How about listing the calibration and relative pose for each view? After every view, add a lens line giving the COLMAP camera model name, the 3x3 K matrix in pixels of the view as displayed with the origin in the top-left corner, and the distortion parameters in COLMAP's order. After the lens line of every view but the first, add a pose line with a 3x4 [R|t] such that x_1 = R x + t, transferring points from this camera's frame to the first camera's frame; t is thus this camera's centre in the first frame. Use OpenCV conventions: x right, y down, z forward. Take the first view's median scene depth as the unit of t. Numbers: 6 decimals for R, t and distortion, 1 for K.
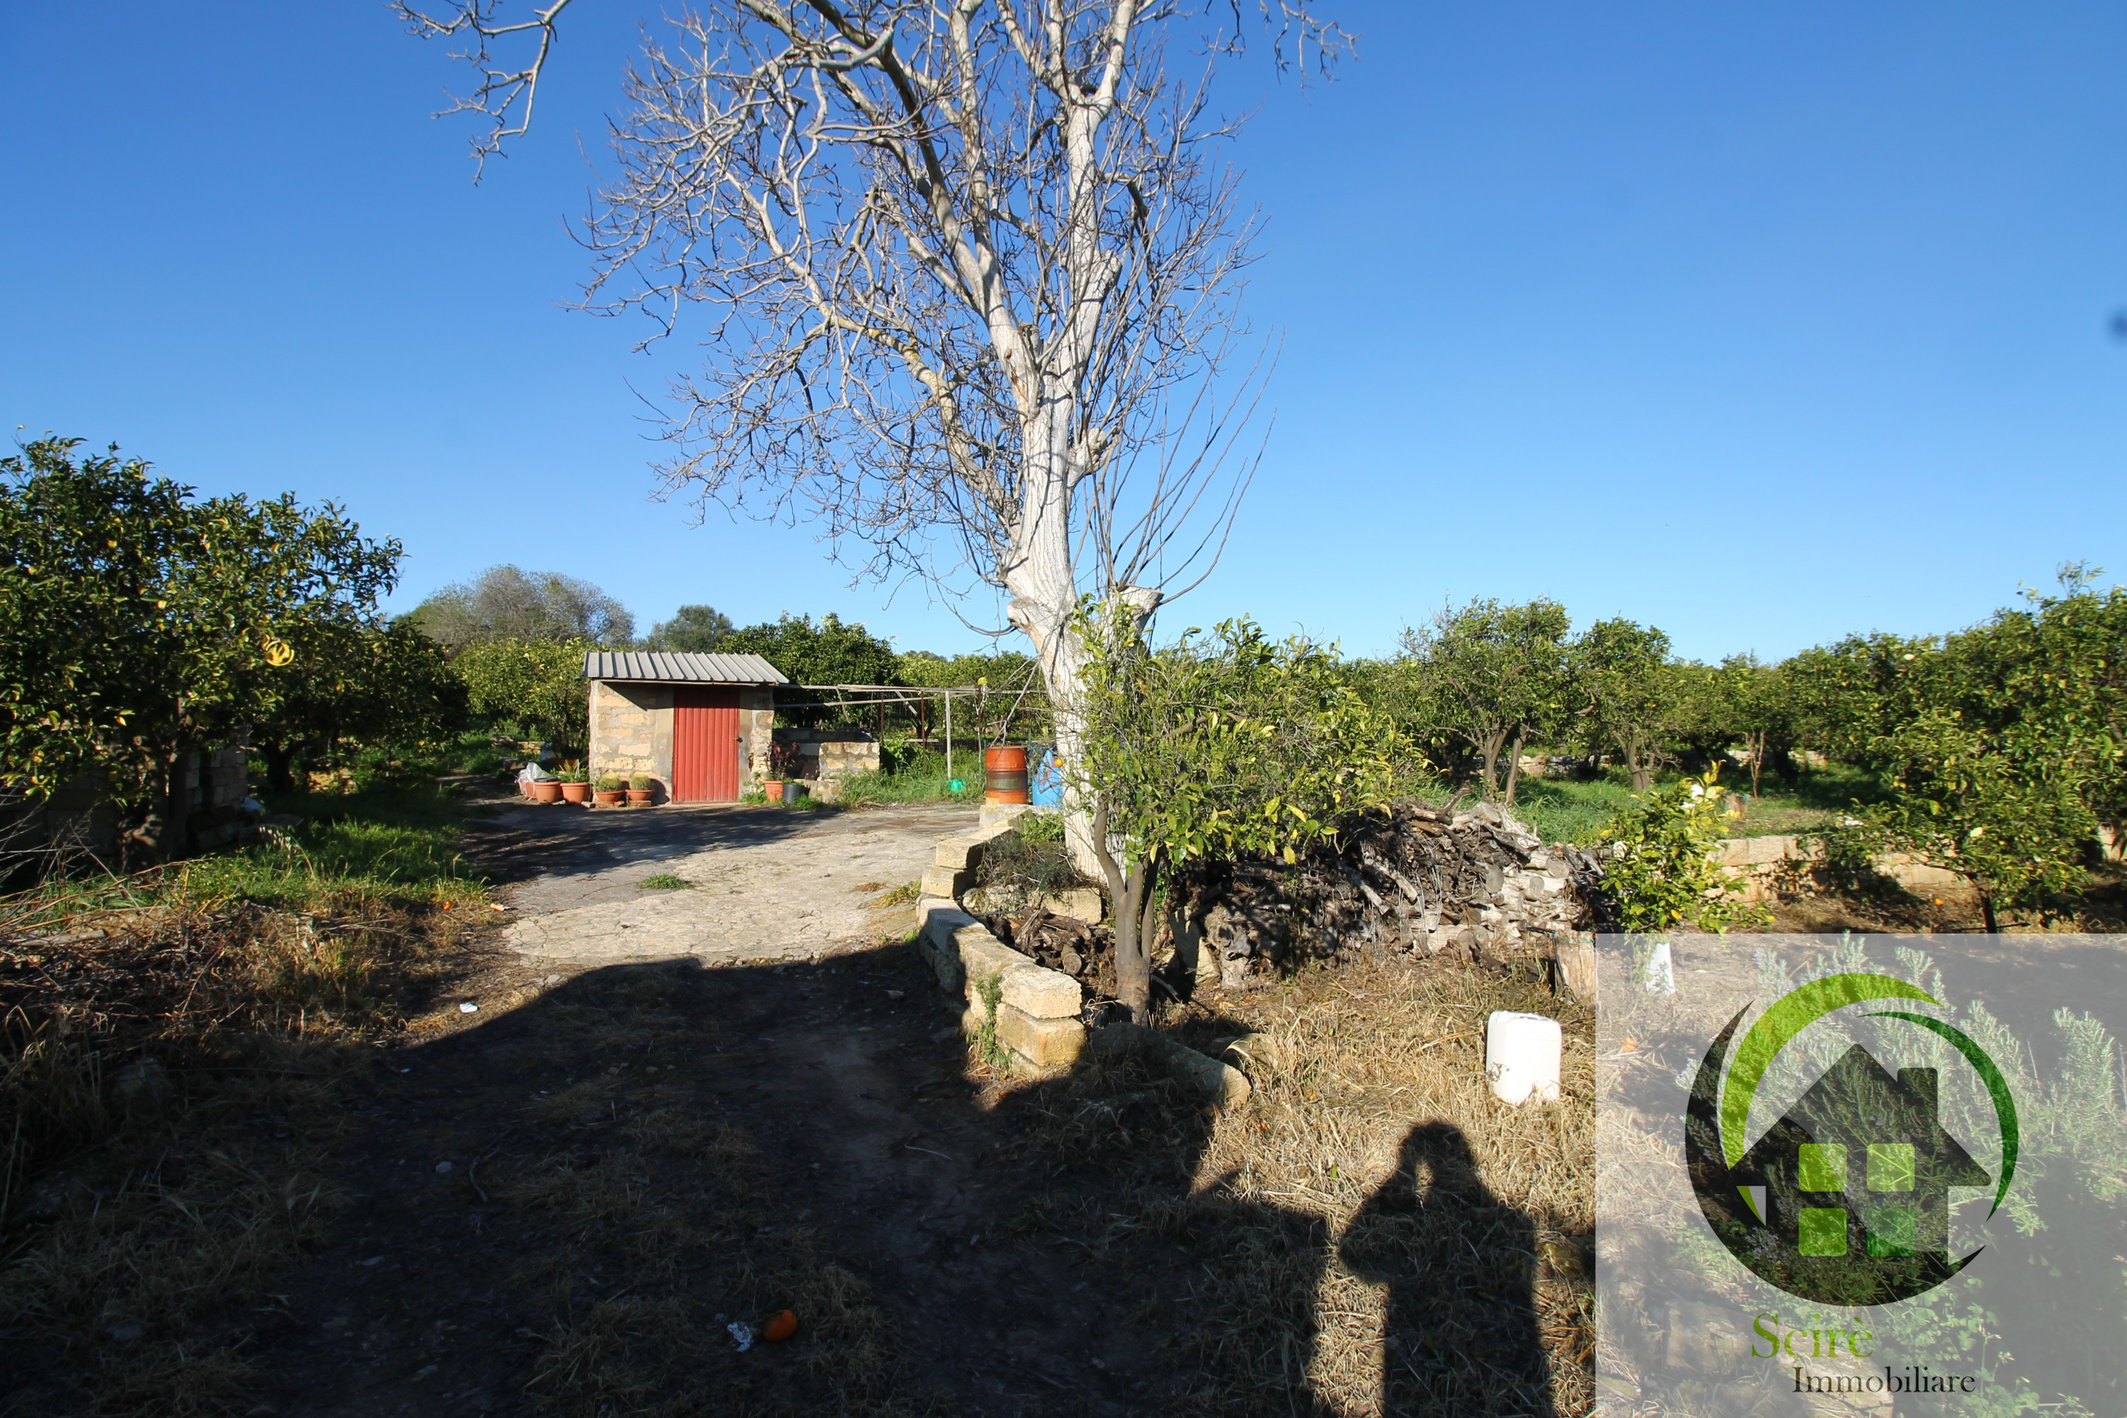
lens RADIAL K [[950.2, 0, 1051.6], [0, 950.2, 713.2], [0, 0, 1]] dist [-0.021890, -0.002826]
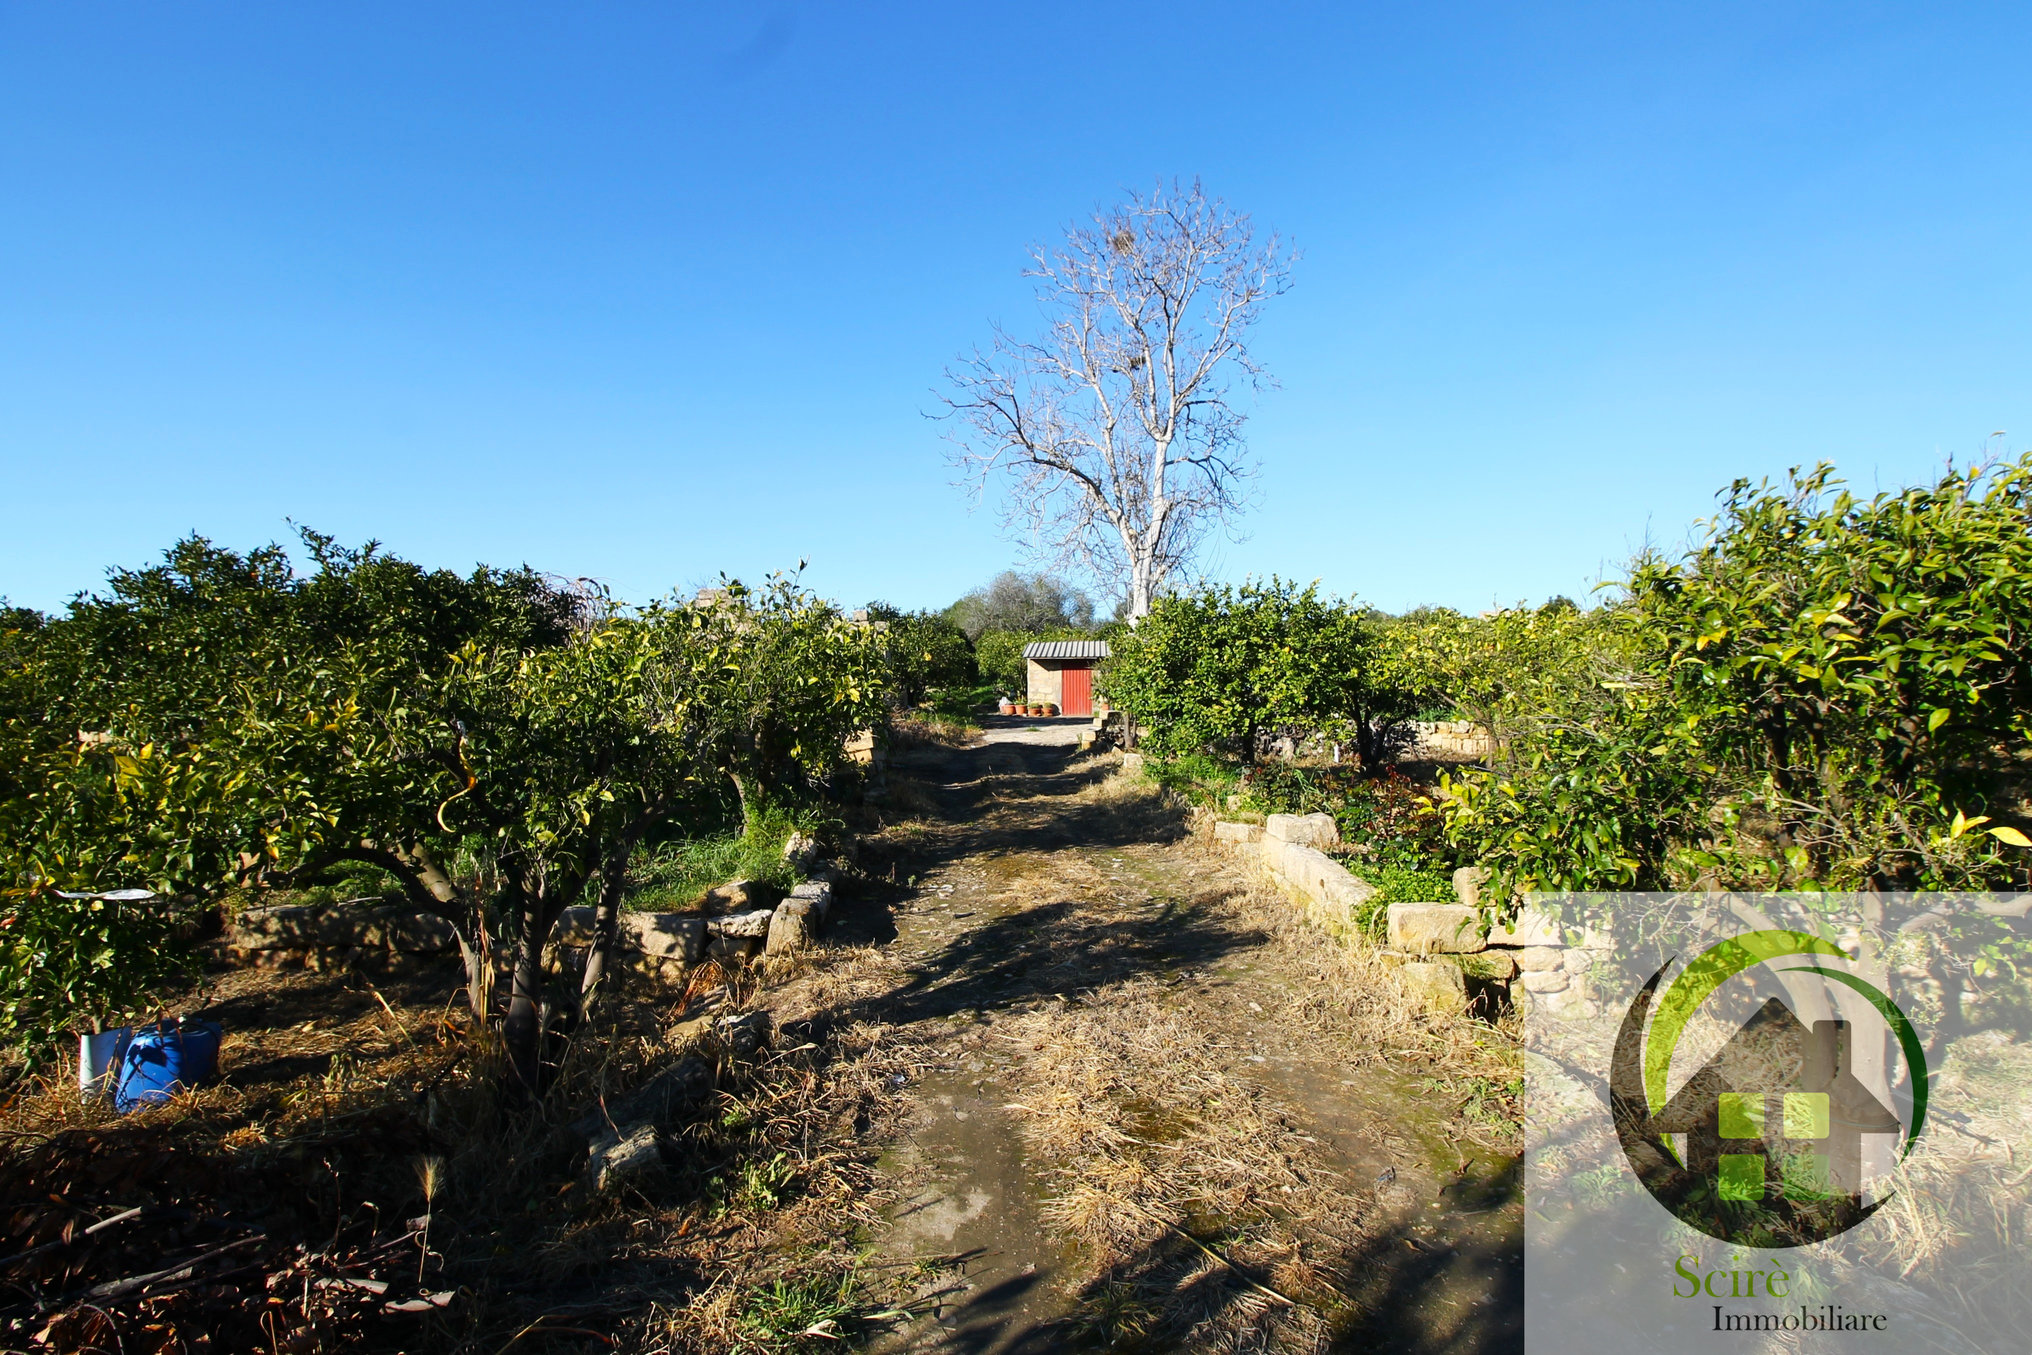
lens RADIAL K [[907.8, 0, 1017.6], [0, 907.8, 678.8], [0, 0, 1]] dist [-0.021890, -0.002826]
pose [[0.865866, -0.016462, -0.500005, 0.512835], [0.018952, 0.999820, -0.000099, 0.011818], [0.499917, -0.009391, 0.866023, -0.777883]]
